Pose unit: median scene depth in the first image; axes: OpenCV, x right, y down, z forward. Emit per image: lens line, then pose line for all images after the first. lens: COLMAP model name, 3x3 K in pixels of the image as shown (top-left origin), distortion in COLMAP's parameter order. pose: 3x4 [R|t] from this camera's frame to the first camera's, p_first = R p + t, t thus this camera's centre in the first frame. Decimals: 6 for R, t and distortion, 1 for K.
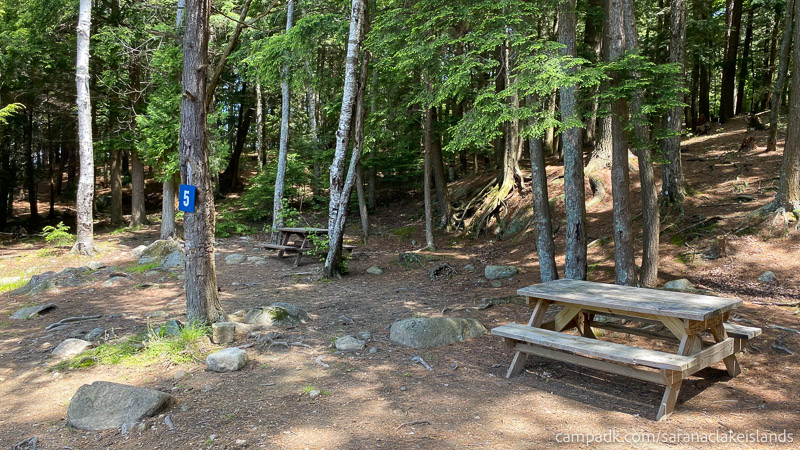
lens RADIAL K [[607.1, 0, 397.6], [0, 607.1, 212.5], [0, 0, 1]] dist [0.044657, -0.083393]
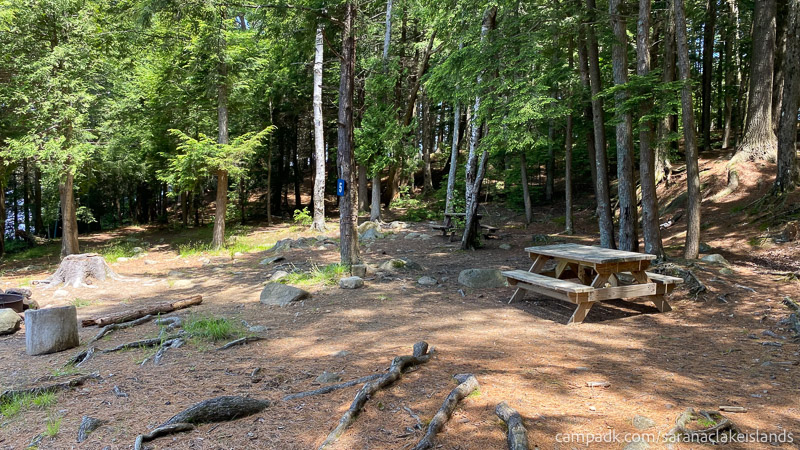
lens RADIAL K [[607.1, 0, 397.6], [0, 607.1, 212.5], [0, 0, 1]] dist [0.044657, -0.083393]
pose [[0.916766, 0.012513, -0.399230, 0.210587], [-0.009630, 0.999911, 0.009226, 0.012668], [0.399310, -0.004614, 0.916804, -0.200869]]
